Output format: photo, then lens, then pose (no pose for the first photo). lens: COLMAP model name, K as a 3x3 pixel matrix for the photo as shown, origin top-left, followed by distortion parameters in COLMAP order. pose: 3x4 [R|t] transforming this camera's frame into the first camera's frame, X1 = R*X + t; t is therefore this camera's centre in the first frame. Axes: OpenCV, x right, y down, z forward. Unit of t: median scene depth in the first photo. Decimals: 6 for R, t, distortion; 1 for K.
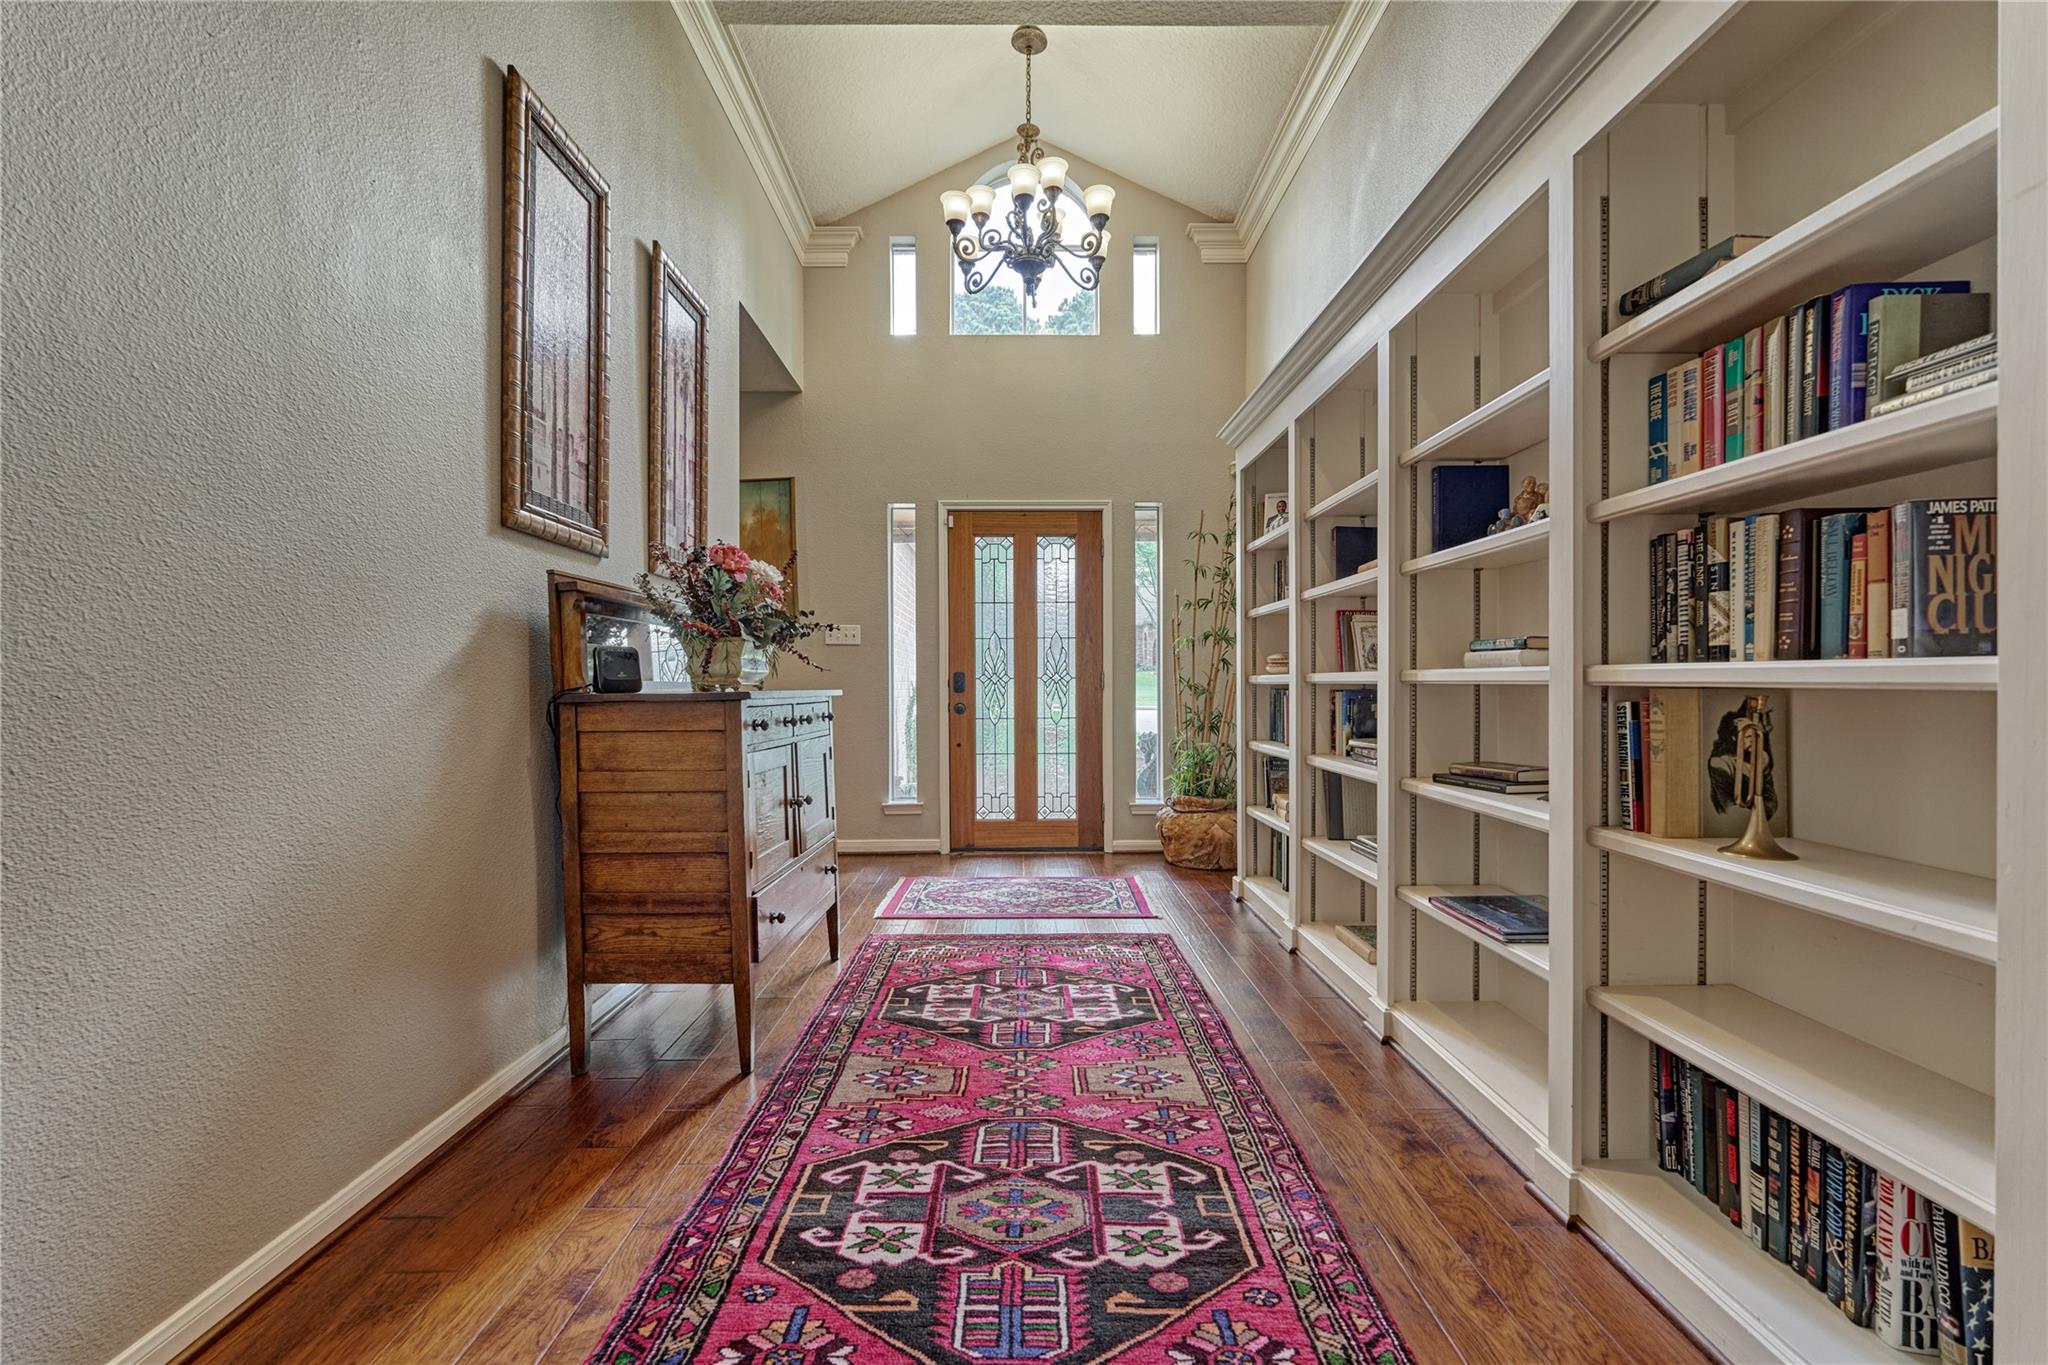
lens RADIAL K [[906.2, 0, 1017.7], [0, 906.2, 680.6], [0, 0, 1]] dist [-0.002152, -0.000850]
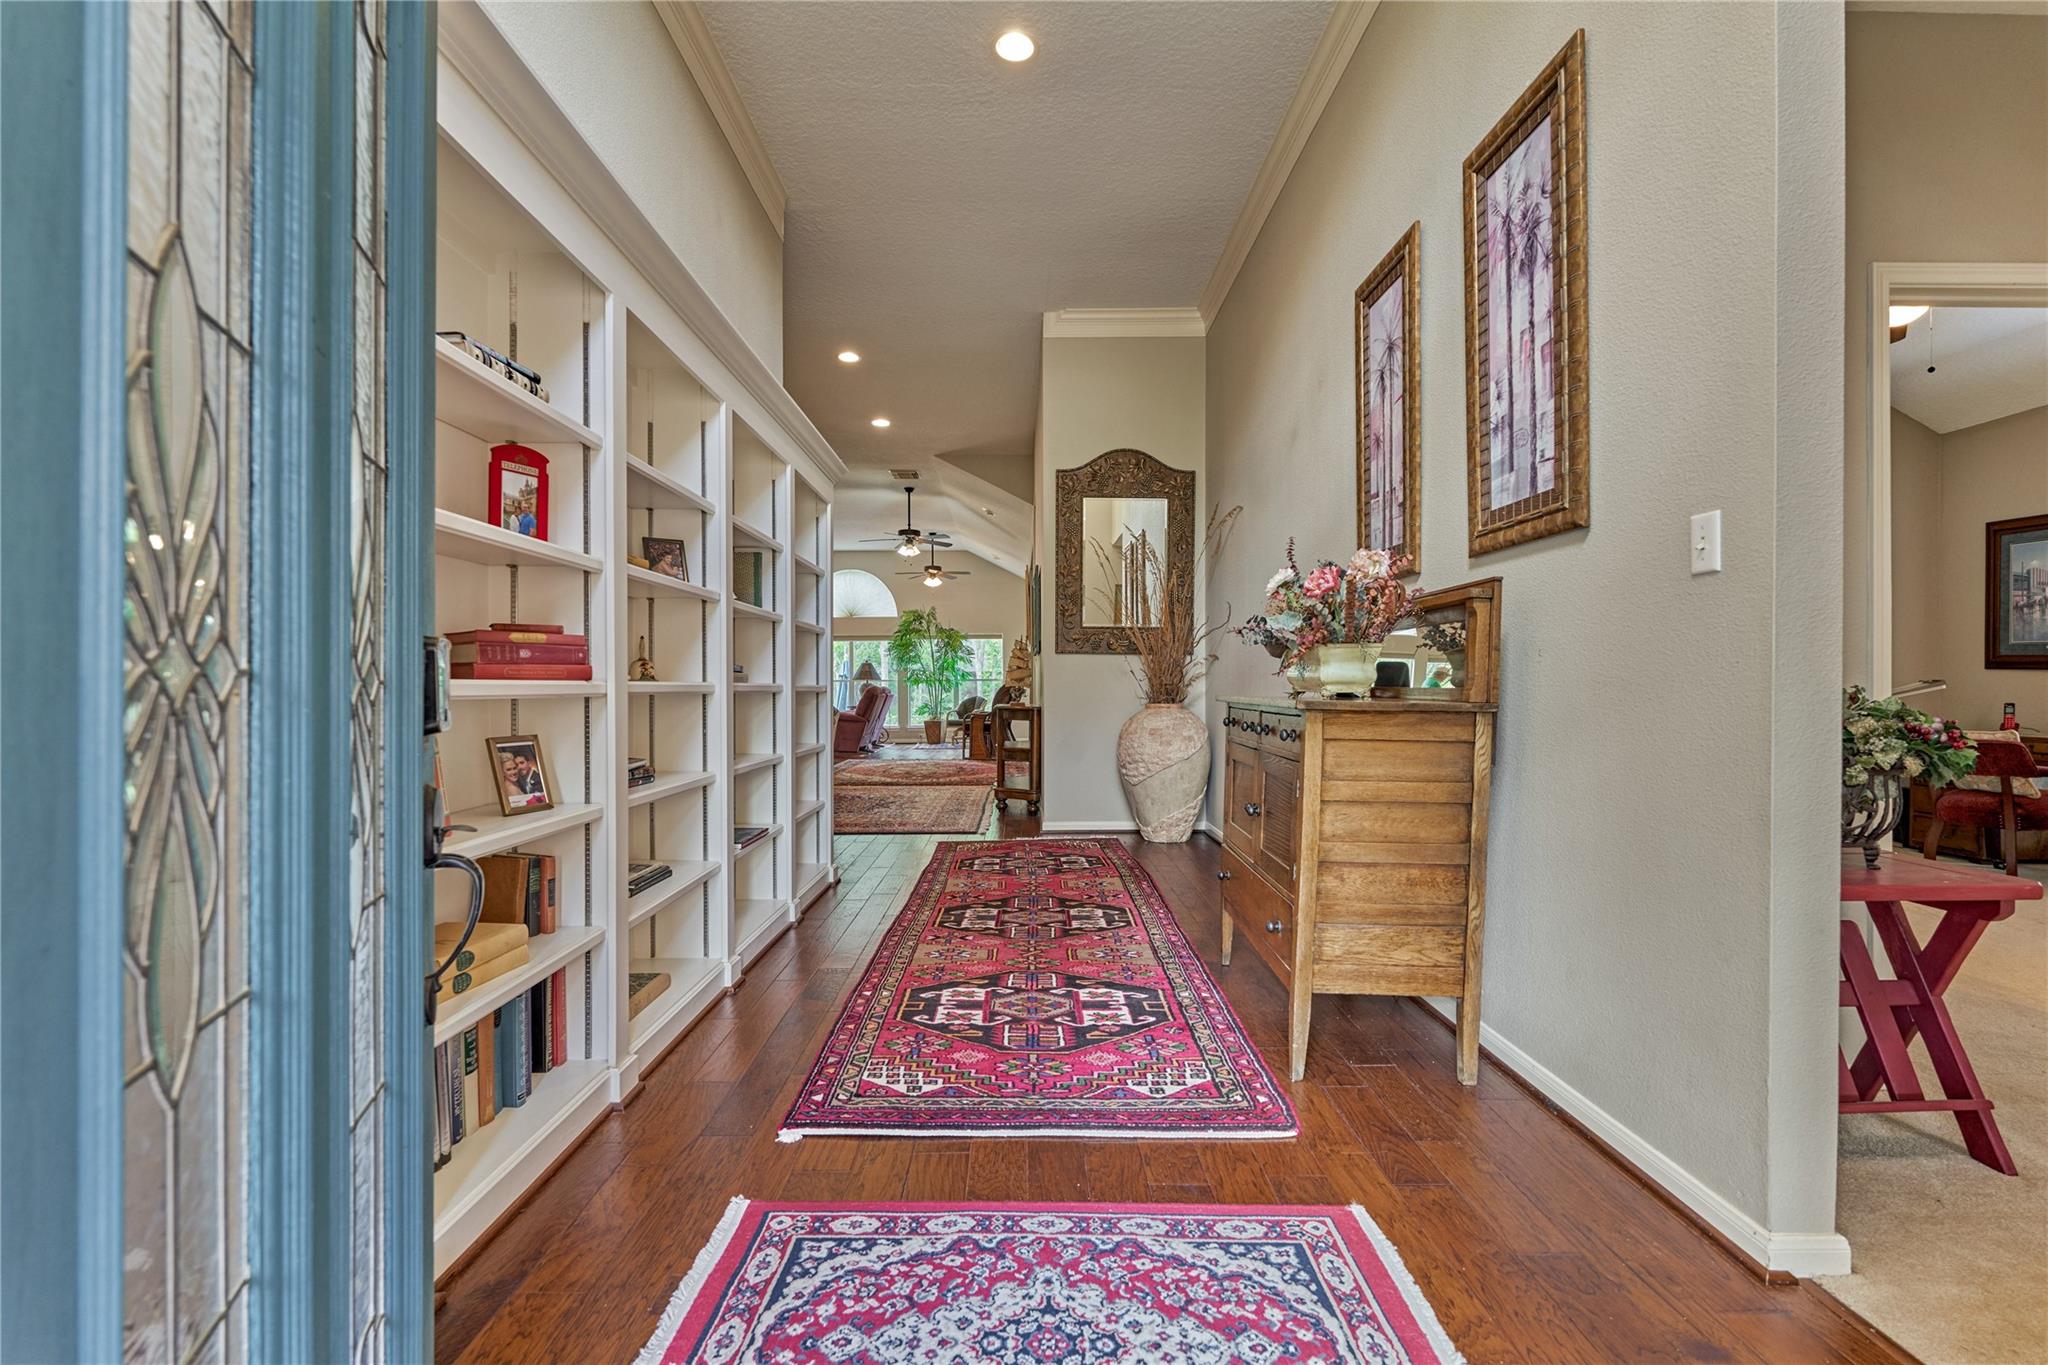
lens RADIAL K [[906.2, 0, 1020.0], [0, 906.2, 685.7], [0, 0, 1]] dist [-0.002152, -0.000850]
pose [[-0.999994, 0.003361, 0.000279, 0.016279], [0.003361, 0.999992, -0.002262, -0.001747], [-0.000287, -0.002261, -0.999997, 1.942486]]
